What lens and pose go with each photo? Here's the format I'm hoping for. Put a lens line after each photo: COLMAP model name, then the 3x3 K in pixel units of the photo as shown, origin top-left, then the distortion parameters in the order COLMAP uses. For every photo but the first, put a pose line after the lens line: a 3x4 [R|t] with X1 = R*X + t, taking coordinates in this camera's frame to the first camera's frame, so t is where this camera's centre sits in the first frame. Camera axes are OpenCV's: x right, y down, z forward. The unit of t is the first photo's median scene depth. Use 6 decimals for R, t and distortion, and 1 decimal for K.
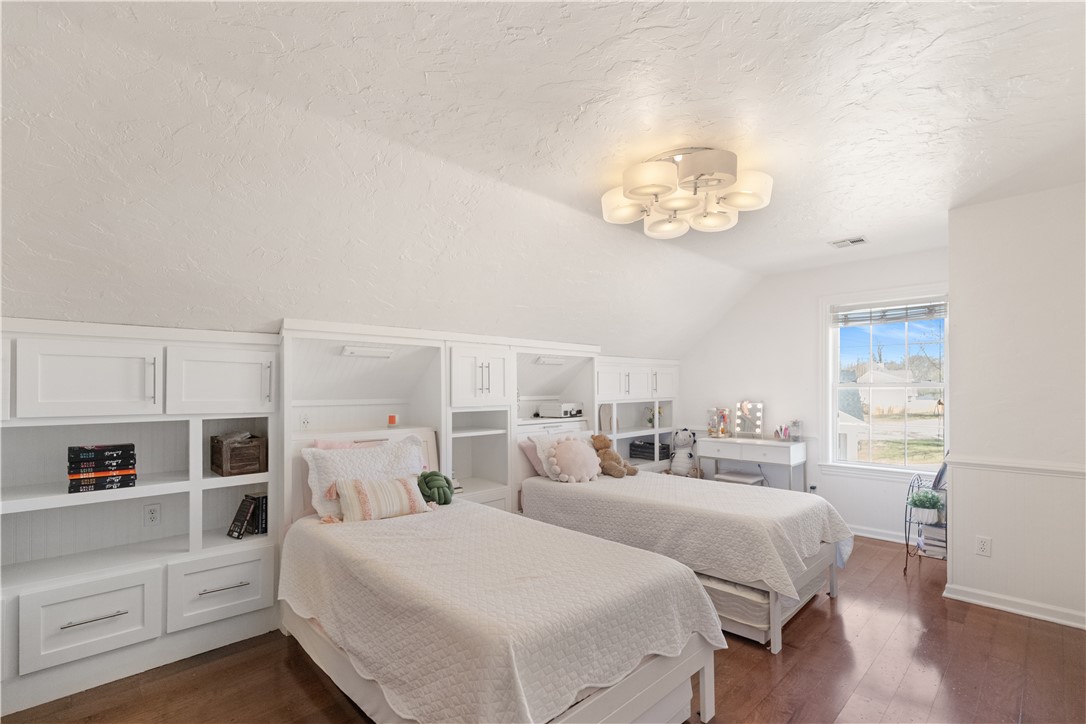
lens RADIAL K [[505.8, 0, 542.1], [0, 505.8, 379.3], [0, 0, 1]] dist [0.002566, 0.000134]
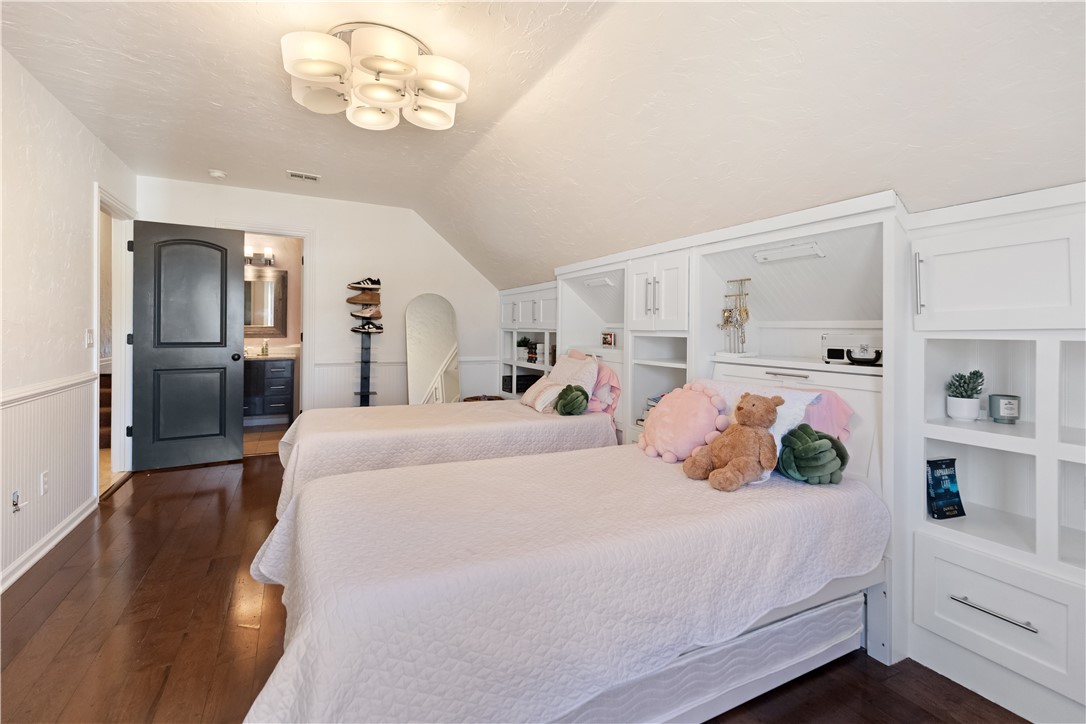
lens RADIAL K [[495.7, 0, 549.5], [0, 495.7, 360.7], [0, 0, 1]] dist [0.008479, 0.000017]
pose [[-0.296189, 0.049754, -0.953833, 0.604819], [-0.005861, 0.998529, 0.053905, 0.051370], [0.955111, 0.021557, -0.295462, 0.917219]]
